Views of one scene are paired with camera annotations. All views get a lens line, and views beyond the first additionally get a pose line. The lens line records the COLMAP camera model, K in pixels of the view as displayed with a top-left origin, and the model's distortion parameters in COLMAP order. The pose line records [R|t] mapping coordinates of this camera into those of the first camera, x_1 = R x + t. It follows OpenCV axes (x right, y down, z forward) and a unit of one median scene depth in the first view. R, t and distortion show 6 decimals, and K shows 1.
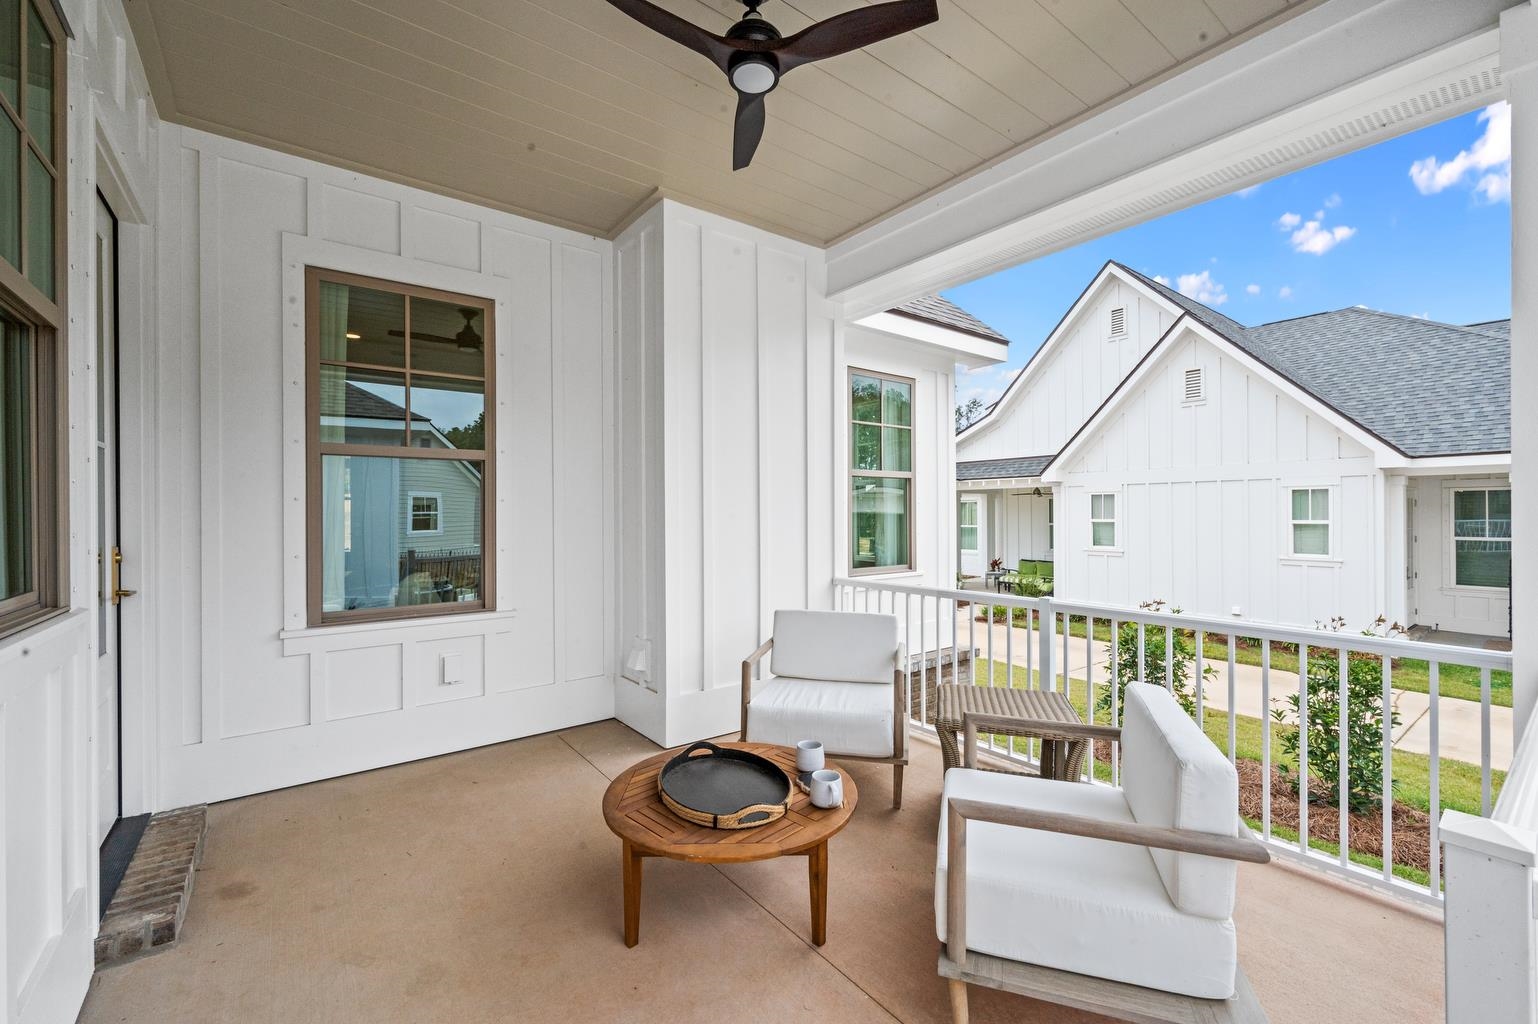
lens RADIAL K [[628.3, 0, 763.0], [0, 628.3, 505.6], [0, 0, 1]] dist [-0.002418, 0.000458]
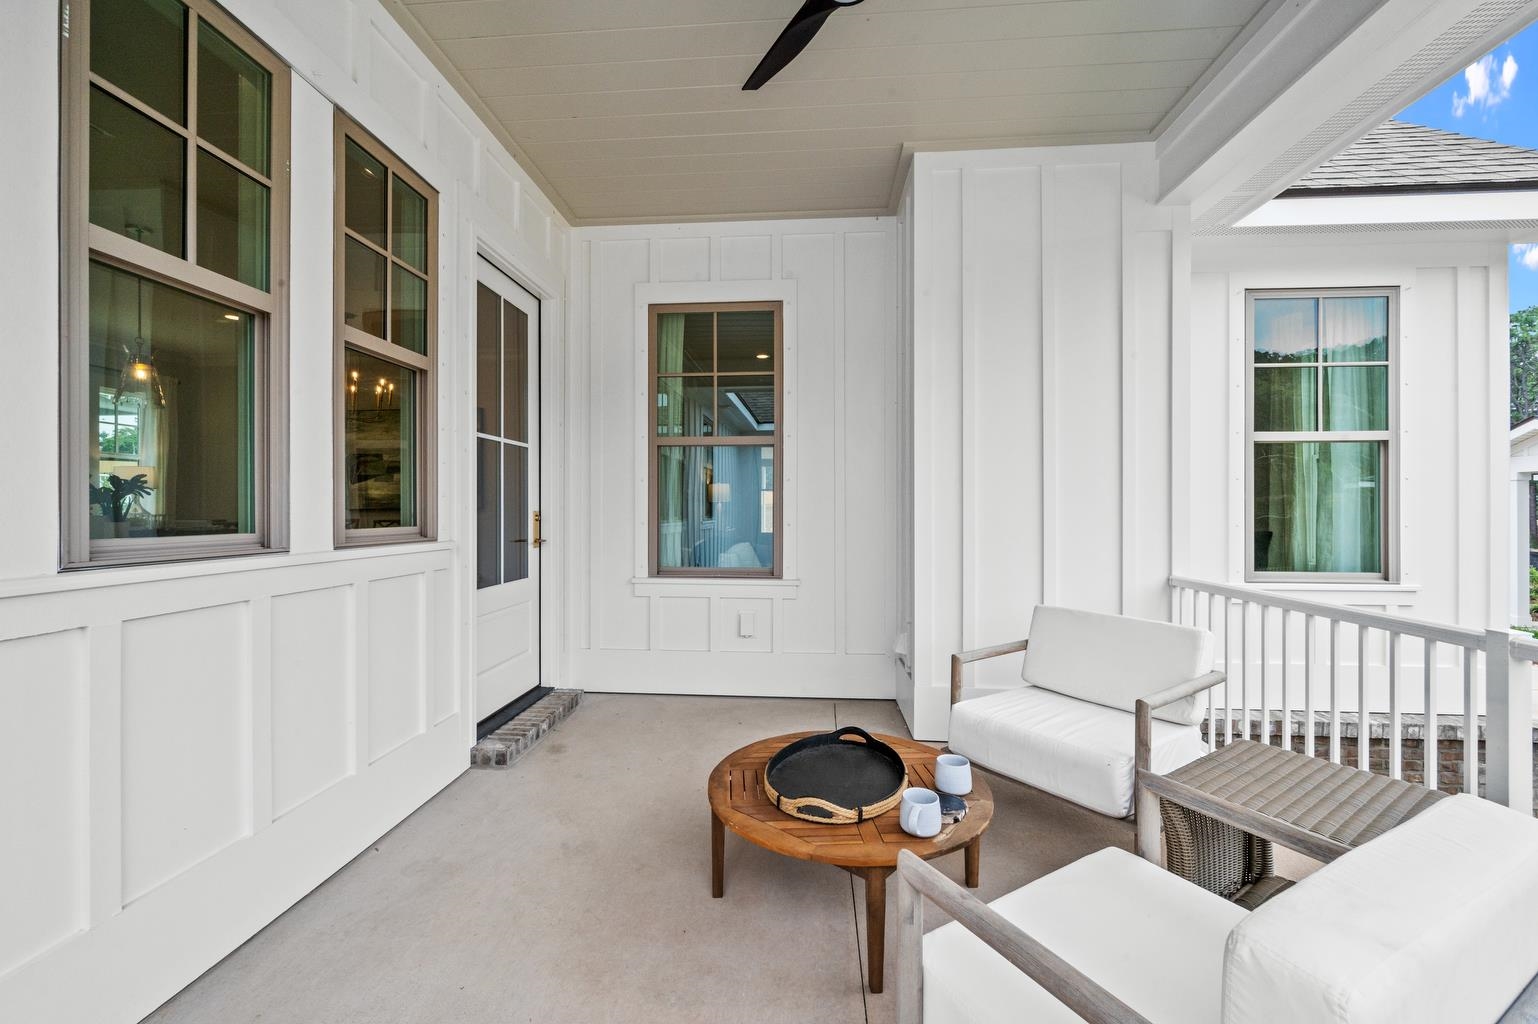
lens RADIAL K [[616.7, 0, 759.7], [0, 616.7, 497.8], [0, 0, 1]] dist [0.000123, -0.000099]
pose [[0.750118, -0.001860, -0.661302, 0.291085], [0.000538, 0.999997, -0.002202, 0.028048], [0.661304, 0.001296, 0.750117, 0.162398]]
